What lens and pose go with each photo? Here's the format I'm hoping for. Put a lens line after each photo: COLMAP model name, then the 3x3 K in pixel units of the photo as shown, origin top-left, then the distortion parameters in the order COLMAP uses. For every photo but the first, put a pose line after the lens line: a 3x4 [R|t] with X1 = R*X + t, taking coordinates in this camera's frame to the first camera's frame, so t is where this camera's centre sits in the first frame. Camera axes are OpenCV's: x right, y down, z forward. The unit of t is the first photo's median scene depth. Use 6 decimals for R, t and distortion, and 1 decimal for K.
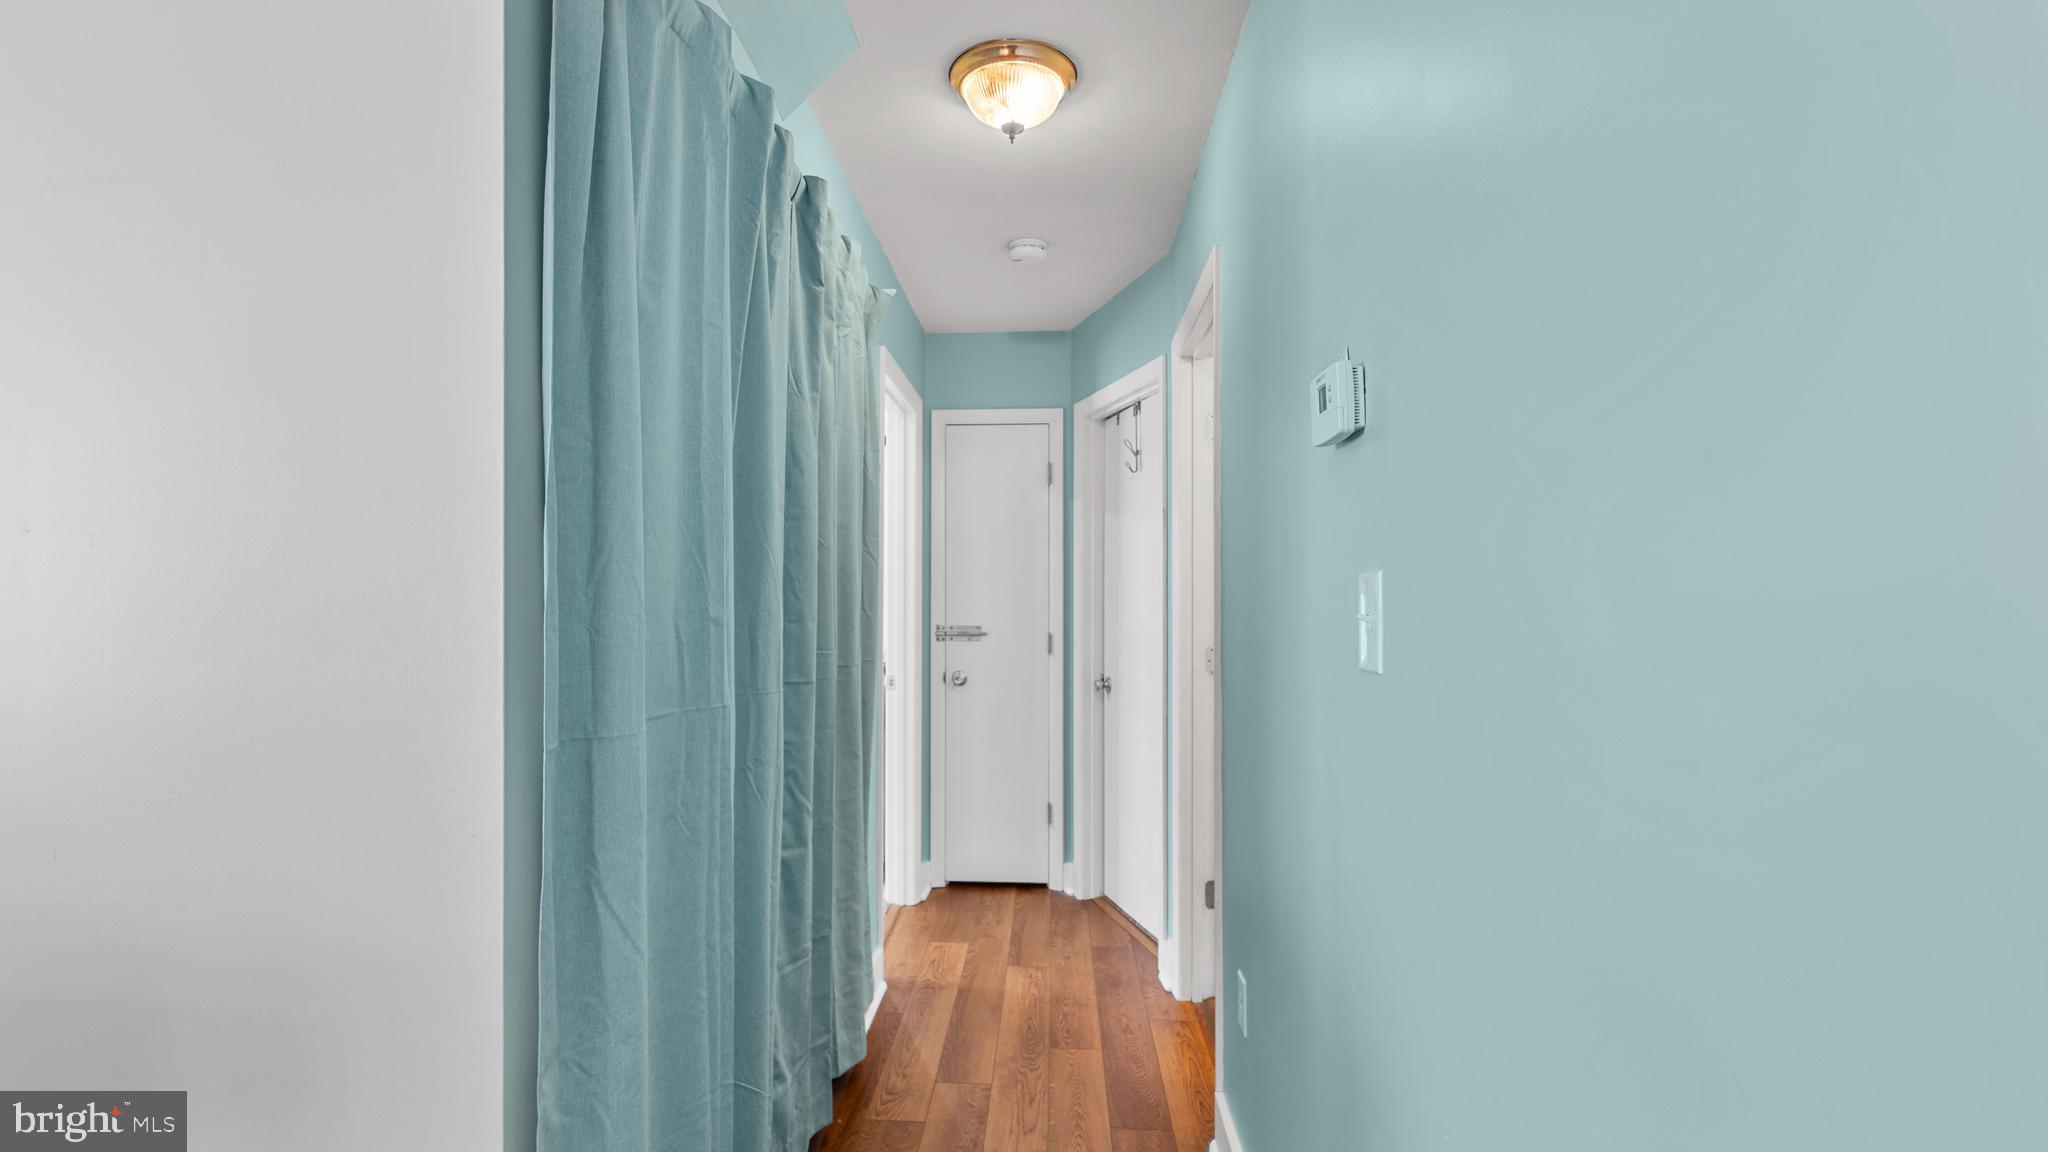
lens RADIAL K [[982.2, 0, 1022.9], [0, 982.2, 621.8], [0, 0, 1]] dist [0.000733, 0.000053]
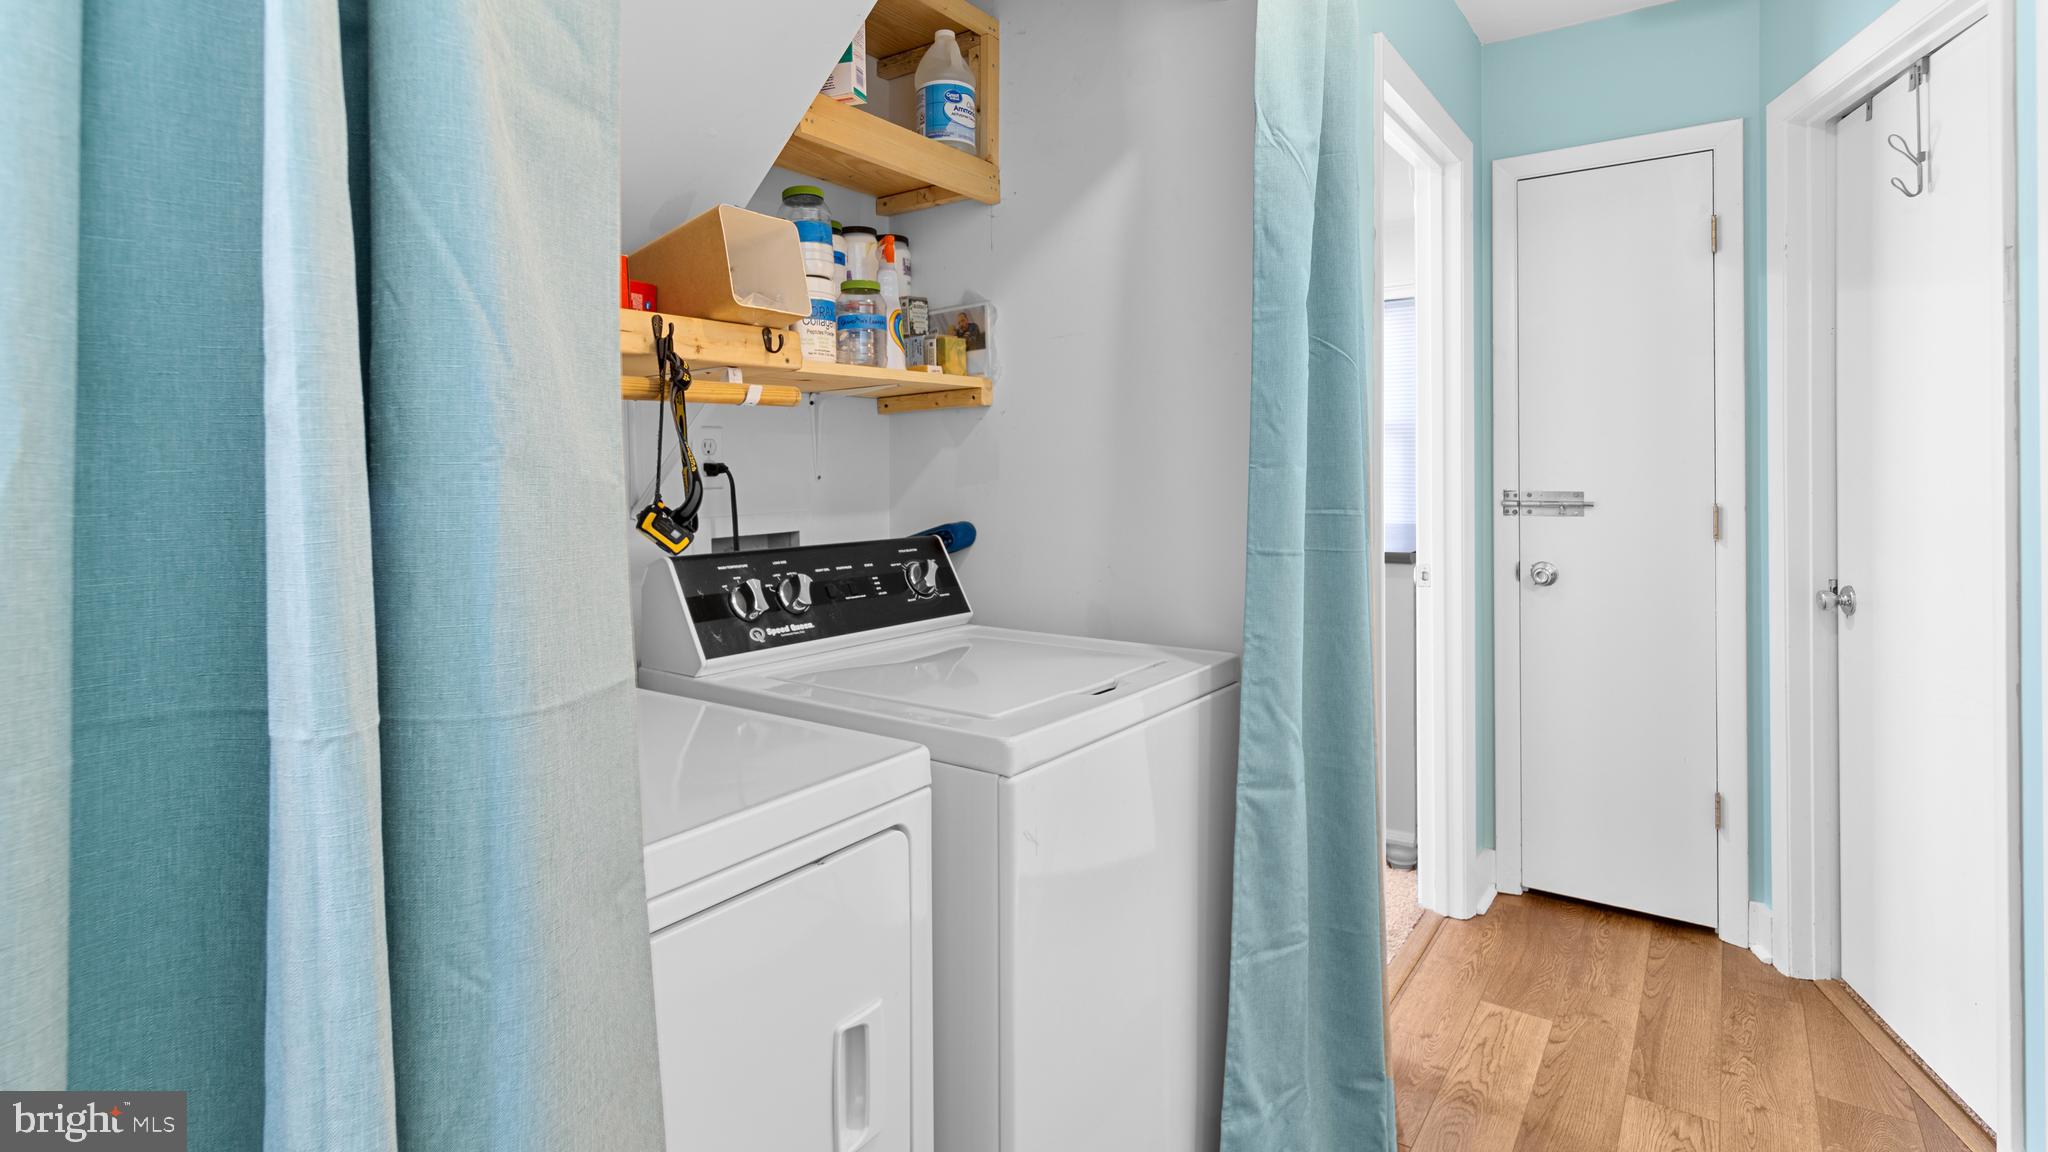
lens RADIAL K [[981.1, 0, 1020.8], [0, 981.1, 473.3], [0, 0, 1]] dist [0.001794, -0.000343]
pose [[0.827997, -0.004886, -0.560711, 0.012408], [-0.004498, 0.999872, -0.015355, 0.003621], [0.560715, 0.015235, 0.827869, 0.291544]]
